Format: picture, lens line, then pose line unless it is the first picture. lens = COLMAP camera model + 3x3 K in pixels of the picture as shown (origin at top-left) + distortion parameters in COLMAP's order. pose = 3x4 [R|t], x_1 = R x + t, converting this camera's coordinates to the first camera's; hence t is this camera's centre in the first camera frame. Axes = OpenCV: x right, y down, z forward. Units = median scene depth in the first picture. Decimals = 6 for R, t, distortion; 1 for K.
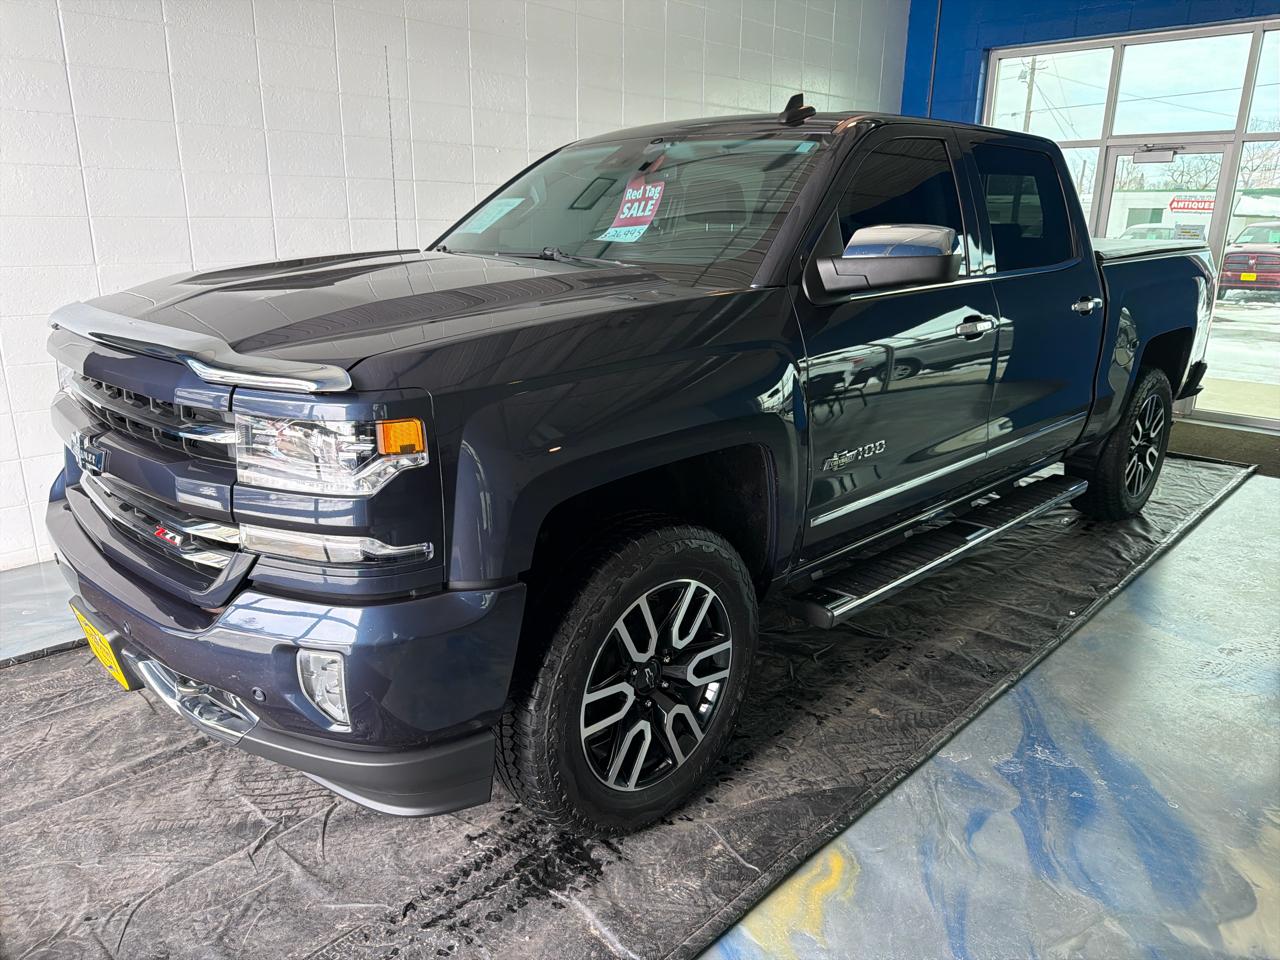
lens RADIAL K [[922.8, 0, 638.1], [0, 922.8, 484.4], [0, 0, 1]] dist [-0.002325, -0.007163]
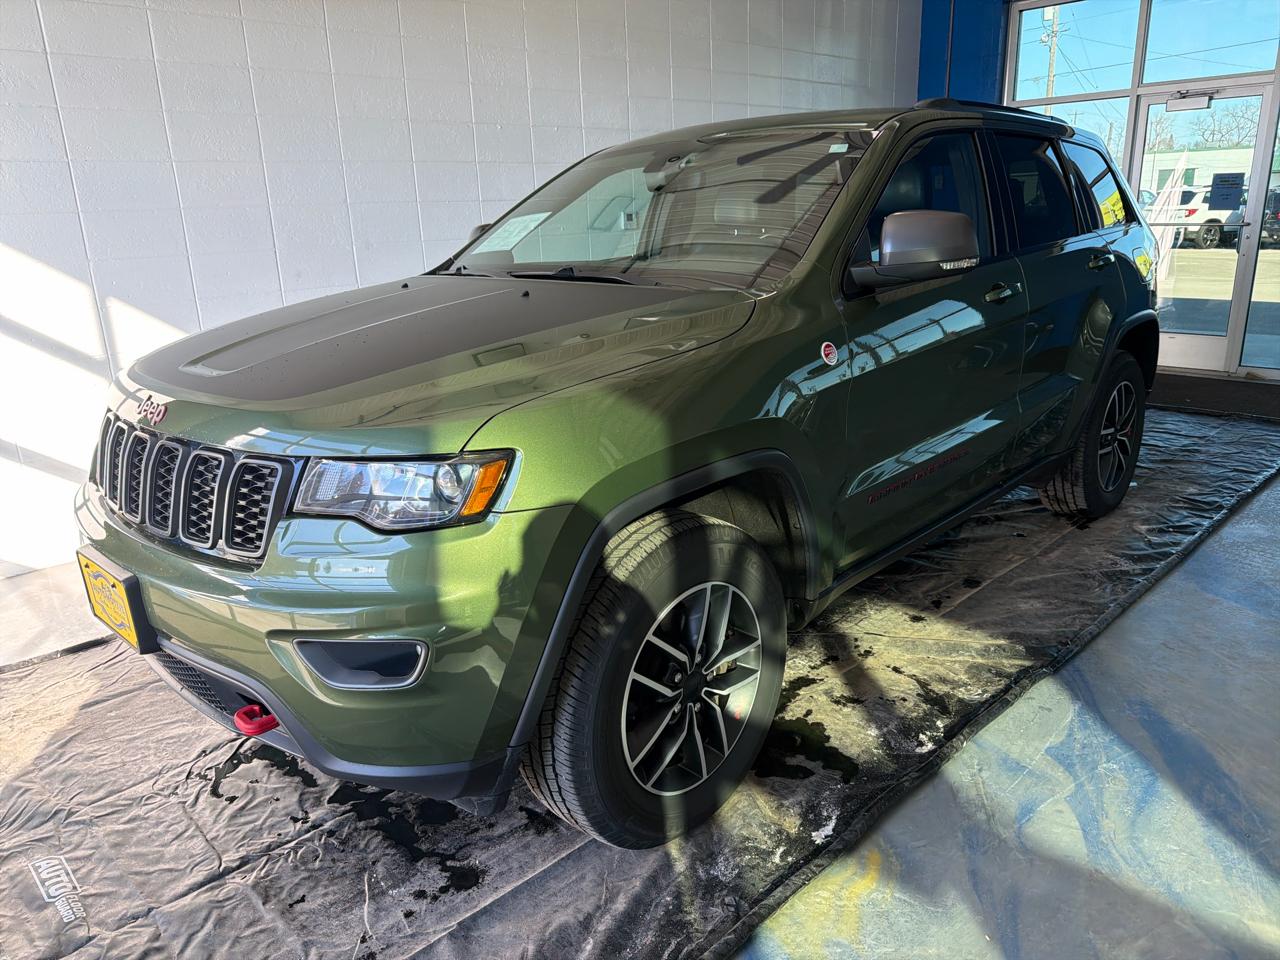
lens RADIAL K [[922.8, 0, 636.2], [0, 922.8, 481.3], [0, 0, 1]] dist [-0.002325, -0.007163]
pose [[0.998670, -0.038126, -0.034714, 0.012416], [0.038428, 0.999229, 0.008081, 0.008420], [0.034379, -0.009404, 0.999365, 0.039281]]
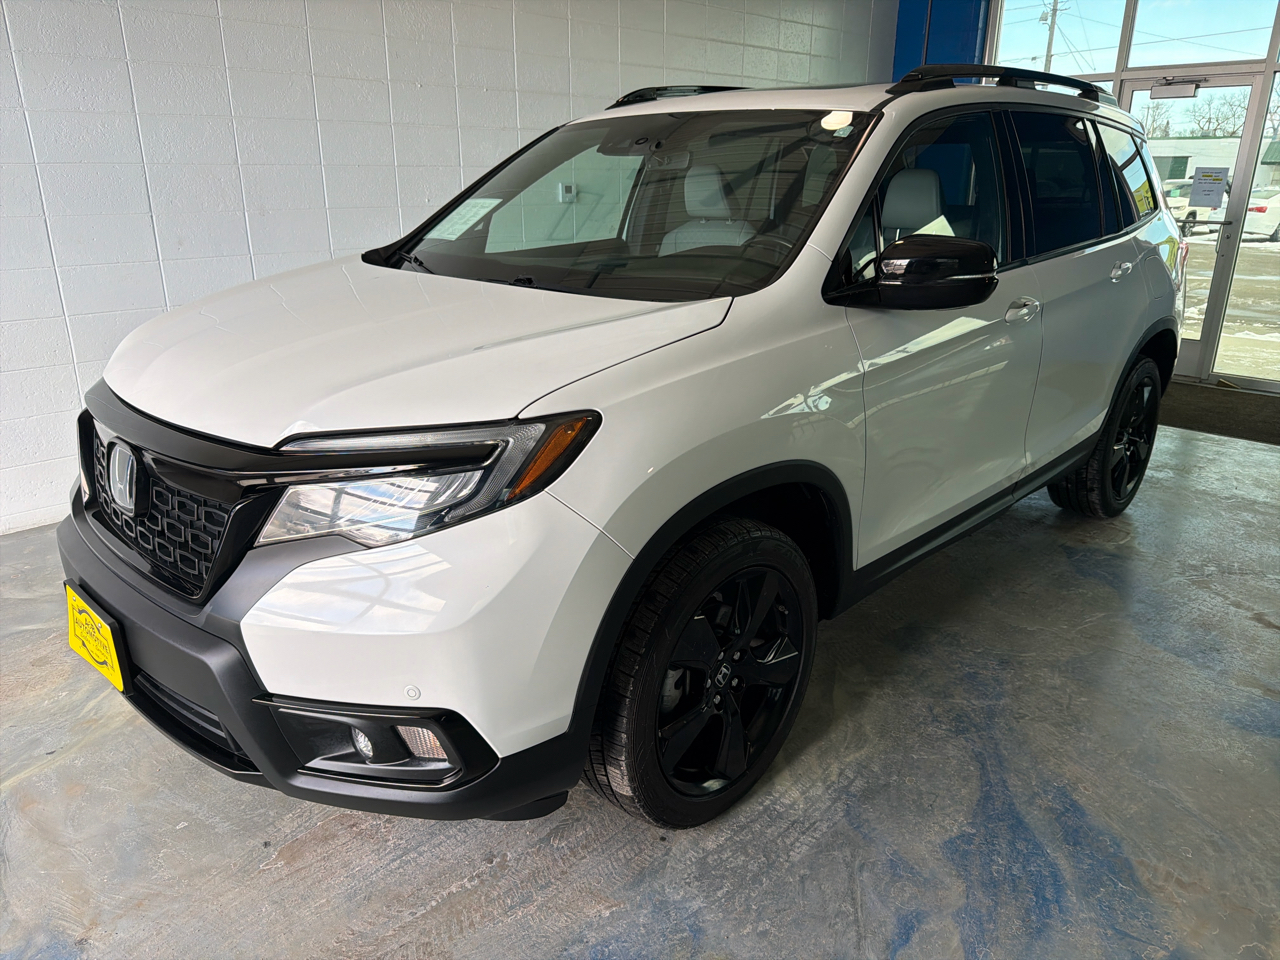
lens RADIAL K [[922.8, 0, 637.2], [0, 922.8, 485.1], [0, 0, 1]] dist [-0.002325, -0.007163]
pose [[0.999866, -0.002749, -0.016148, 0.080744], [0.003493, 0.998926, 0.046208, -0.024542], [0.016004, -0.046258, 0.998801, 0.124074]]
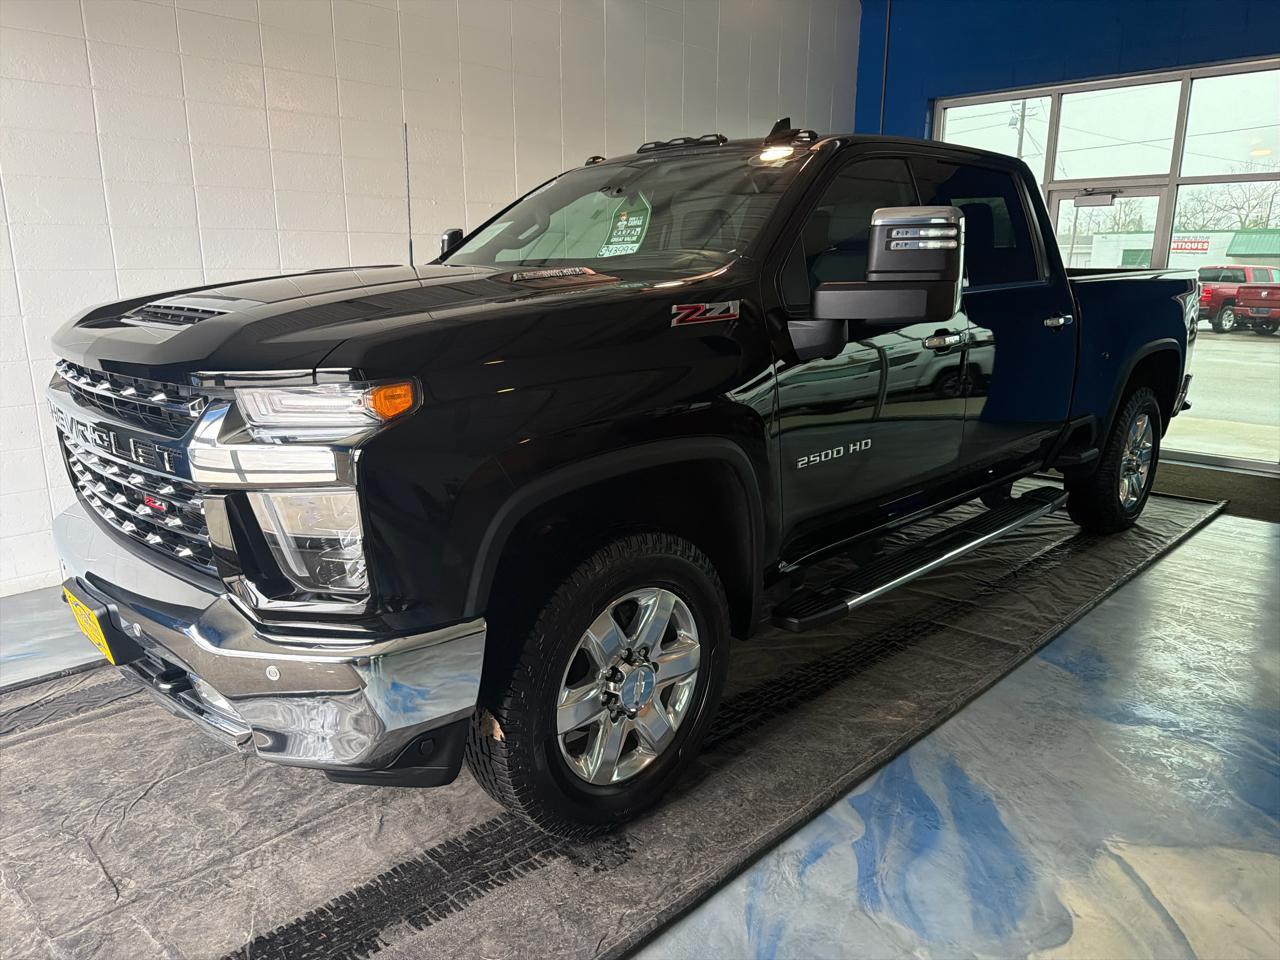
lens RADIAL K [[922.8, 0, 639.9], [0, 922.8, 481.7], [0, 0, 1]] dist [-0.002325, -0.007163]
pose [[0.999935, -0.008261, -0.007821, 0.098224], [0.007865, 0.998751, -0.049333, 0.003712], [0.008219, 0.049269, 0.998752, -0.016572]]
